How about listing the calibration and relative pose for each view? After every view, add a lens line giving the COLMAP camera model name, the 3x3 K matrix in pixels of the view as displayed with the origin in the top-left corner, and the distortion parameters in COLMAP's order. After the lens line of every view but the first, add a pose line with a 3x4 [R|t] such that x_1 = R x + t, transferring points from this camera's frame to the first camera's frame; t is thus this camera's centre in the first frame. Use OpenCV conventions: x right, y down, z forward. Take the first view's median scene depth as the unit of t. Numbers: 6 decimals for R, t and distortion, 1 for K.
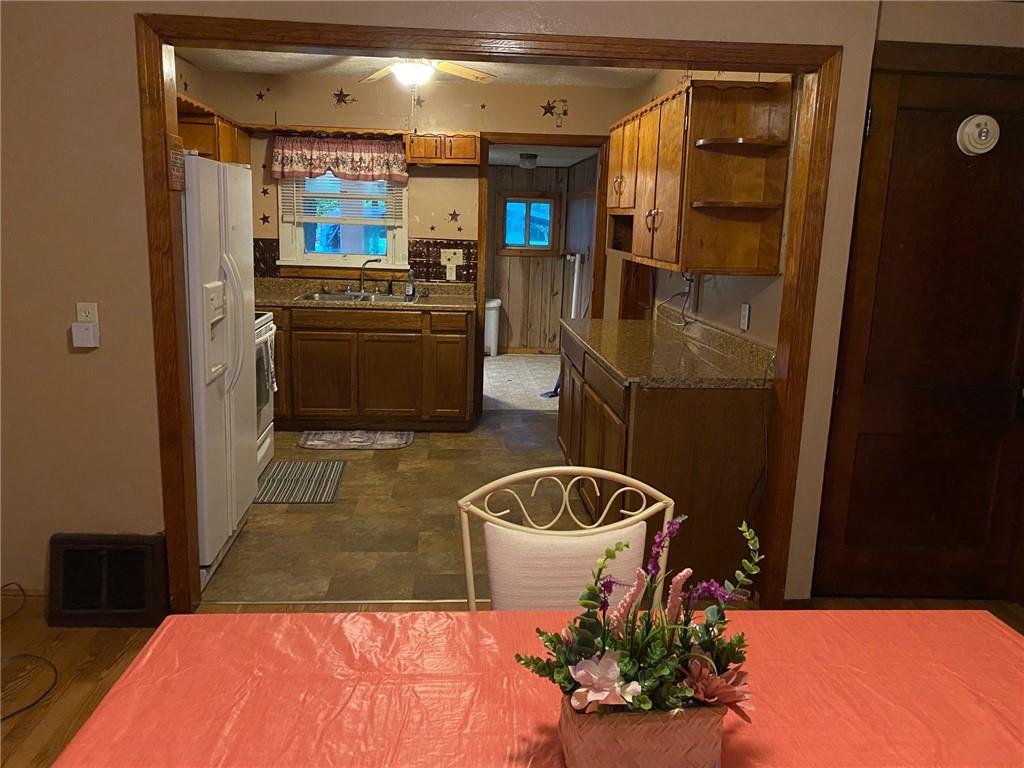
lens RADIAL K [[780.1, 0, 515.1], [0, 780.1, 386.3], [0, 0, 1]] dist [0.047884, -0.070156]
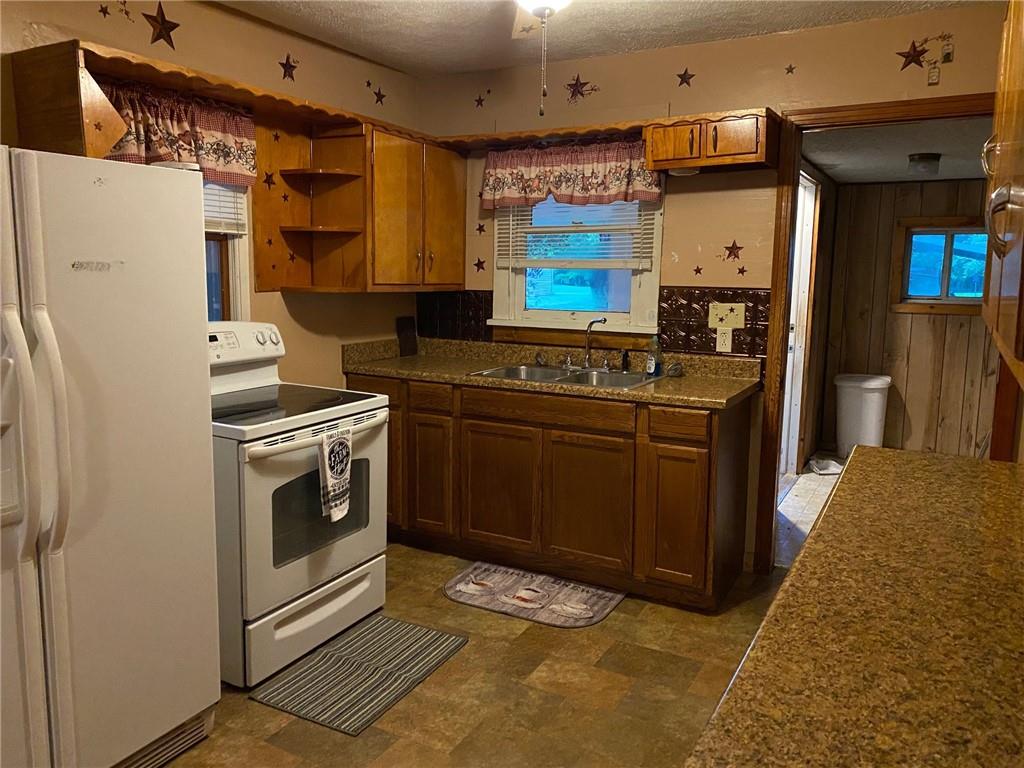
lens RADIAL K [[780.1, 0, 505.9], [0, 780.1, 372.3], [0, 0, 1]] dist [0.047884, -0.070156]
pose [[0.831921, 0.051379, -0.552510, 0.125240], [-0.098264, 0.993608, -0.055560, -0.072563], [0.546124, 0.100513, 0.831652, 0.411171]]
